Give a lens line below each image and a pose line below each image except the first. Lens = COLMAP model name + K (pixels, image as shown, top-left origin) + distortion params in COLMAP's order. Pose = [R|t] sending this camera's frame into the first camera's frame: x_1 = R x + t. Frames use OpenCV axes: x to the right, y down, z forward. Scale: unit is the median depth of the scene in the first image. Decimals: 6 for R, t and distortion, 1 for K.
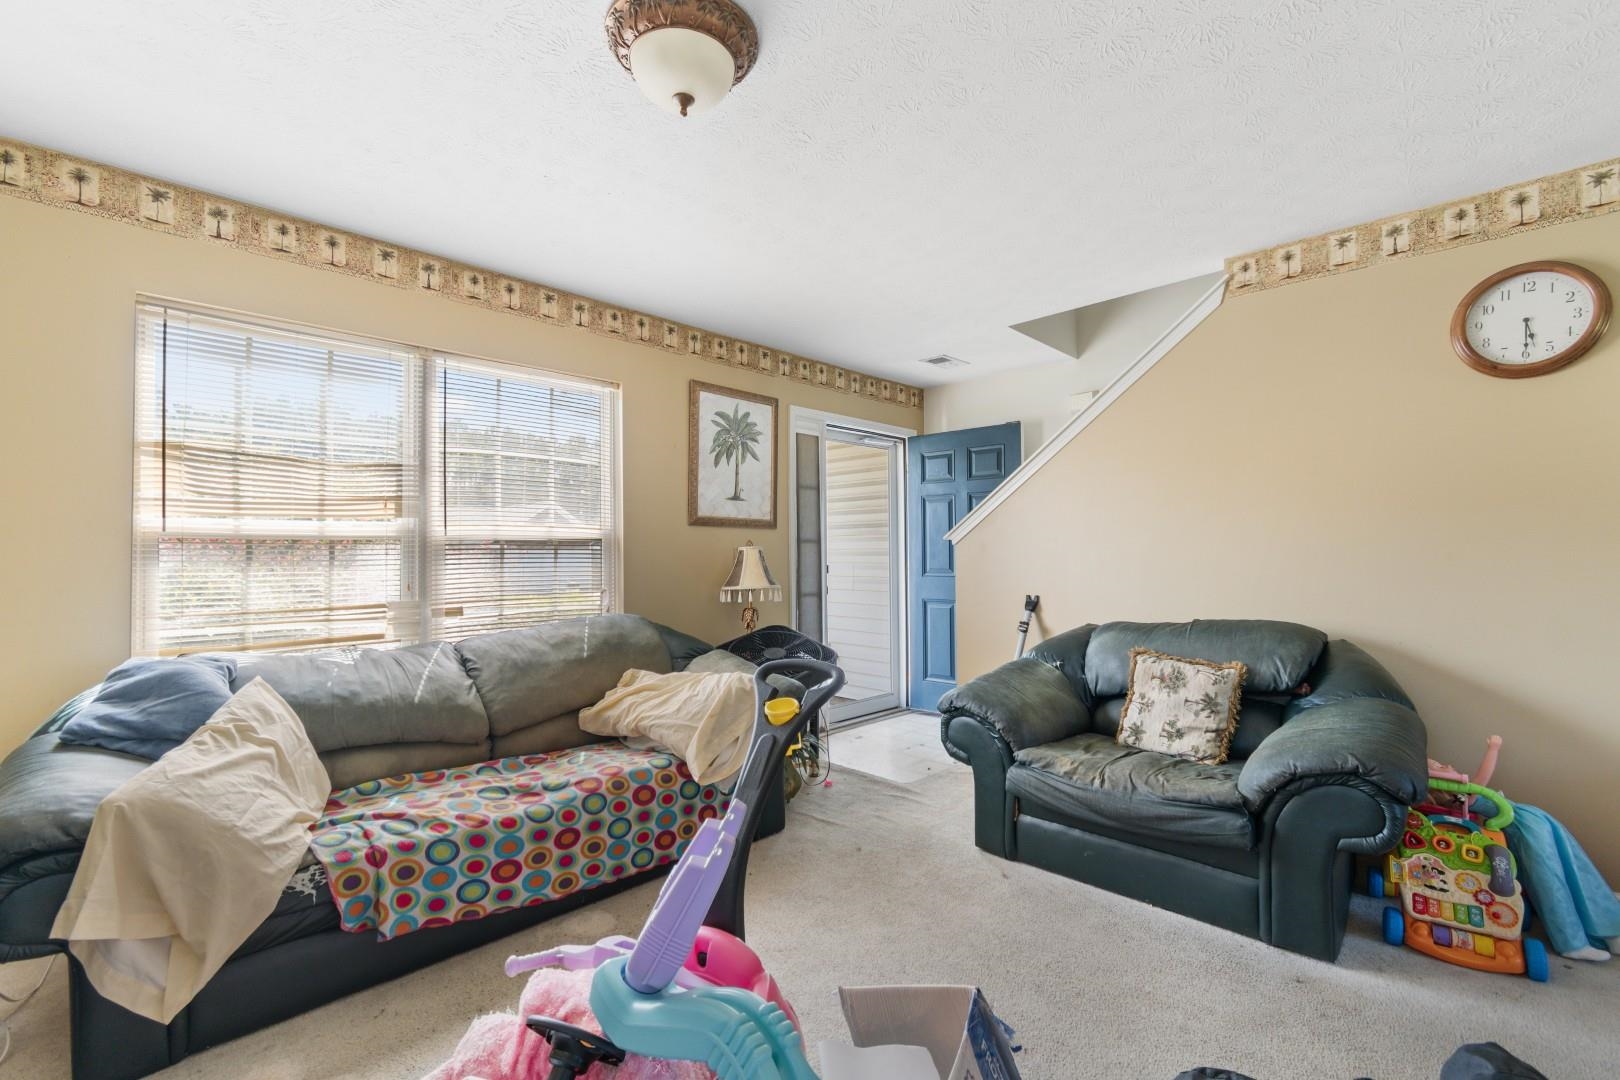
lens RADIAL K [[707.7, 0, 810.0], [0, 707.7, 540.0], [0, 0, 1]] dist [0.001800, 0.000041]
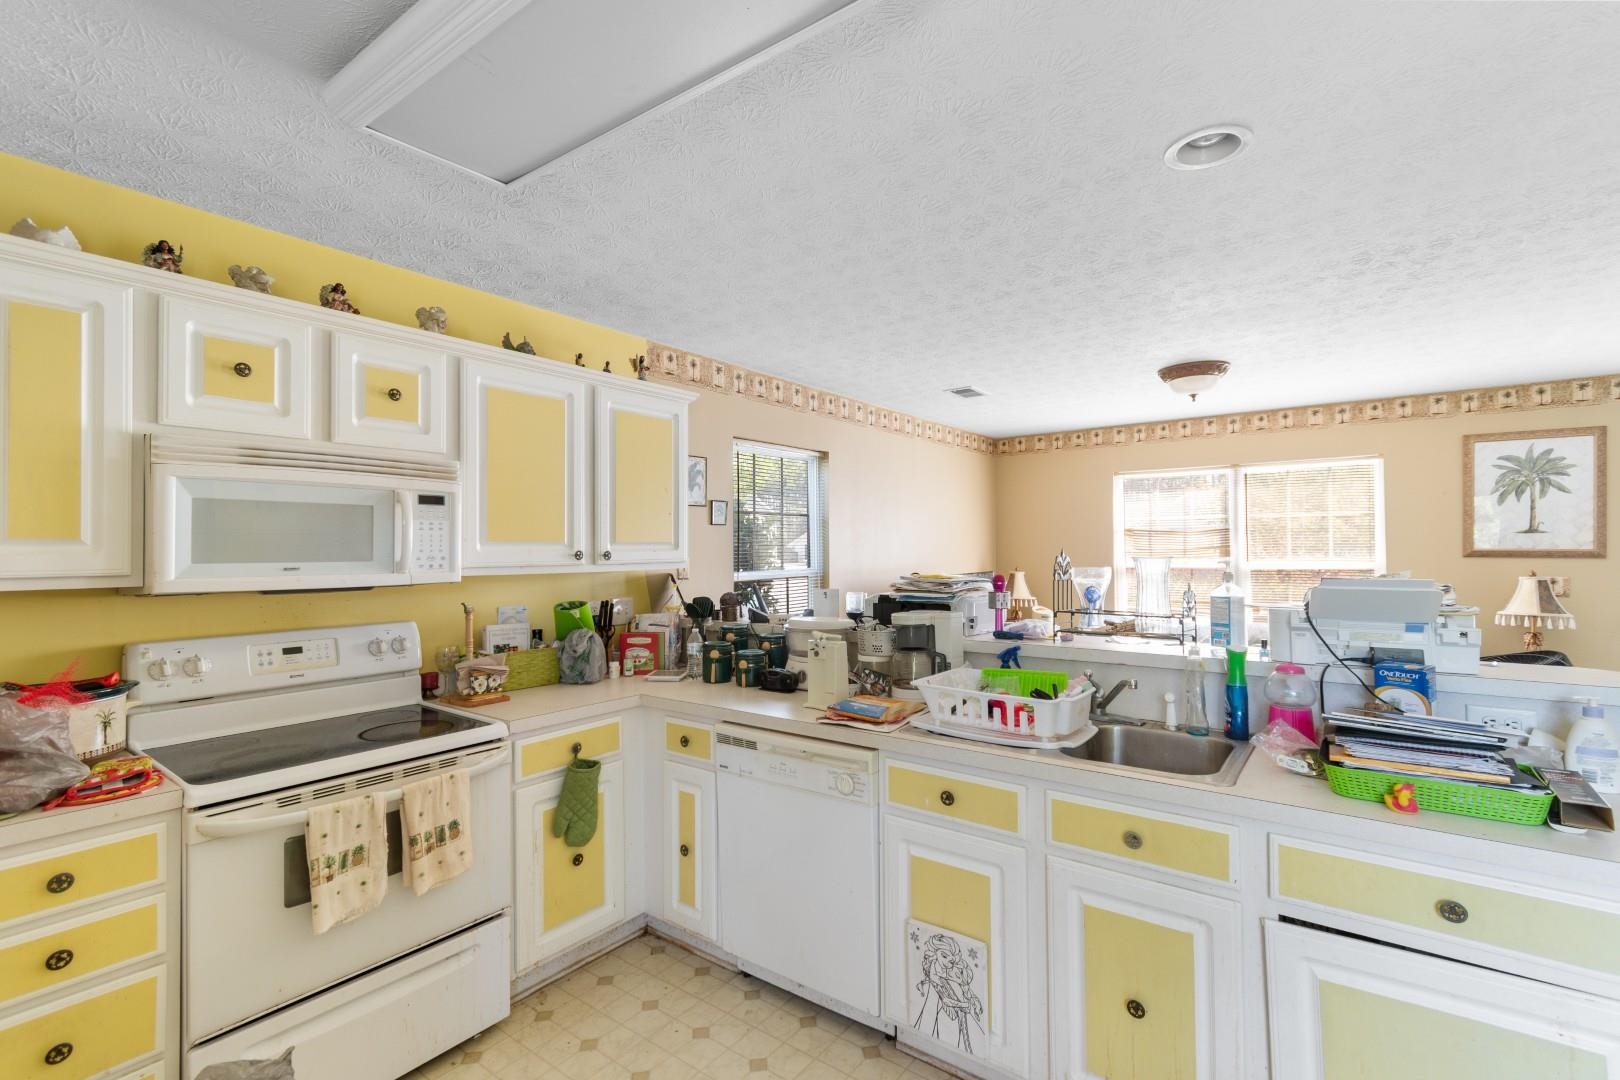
lens RADIAL K [[726.9, 0, 811.6], [0, 726.9, 542.5], [0, 0, 1]] dist [0.005960, -0.001360]
pose [[0.130299, -0.007390, -0.991447, 1.225514], [0.026883, 0.999631, -0.003918, -0.094447], [0.991110, -0.026143, 0.130450, -0.349852]]
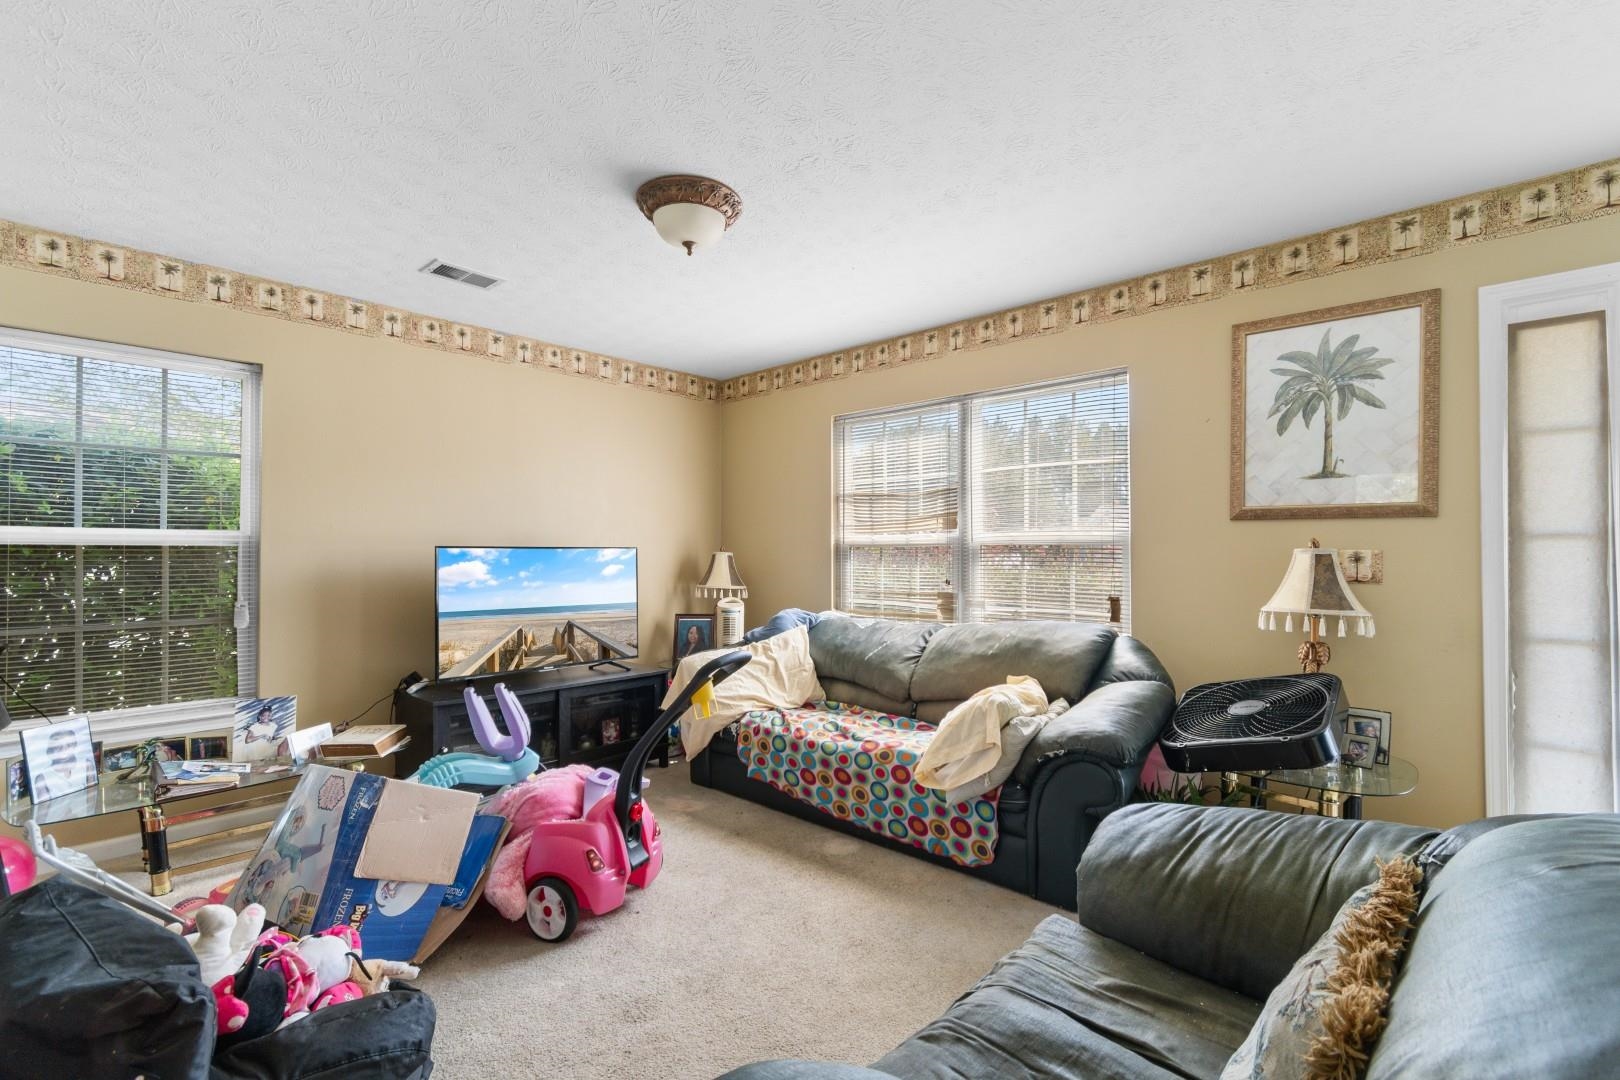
lens RADIAL K [[726.9, 0, 811.6], [0, 726.9, 542.5], [0, 0, 1]] dist [0.005960, -0.001360]
pose [[0.037153, -0.011818, -0.999240, 0.780408], [0.018227, 0.999772, -0.011147, 0.003690], [0.999143, -0.017799, 0.037360, 0.702381]]
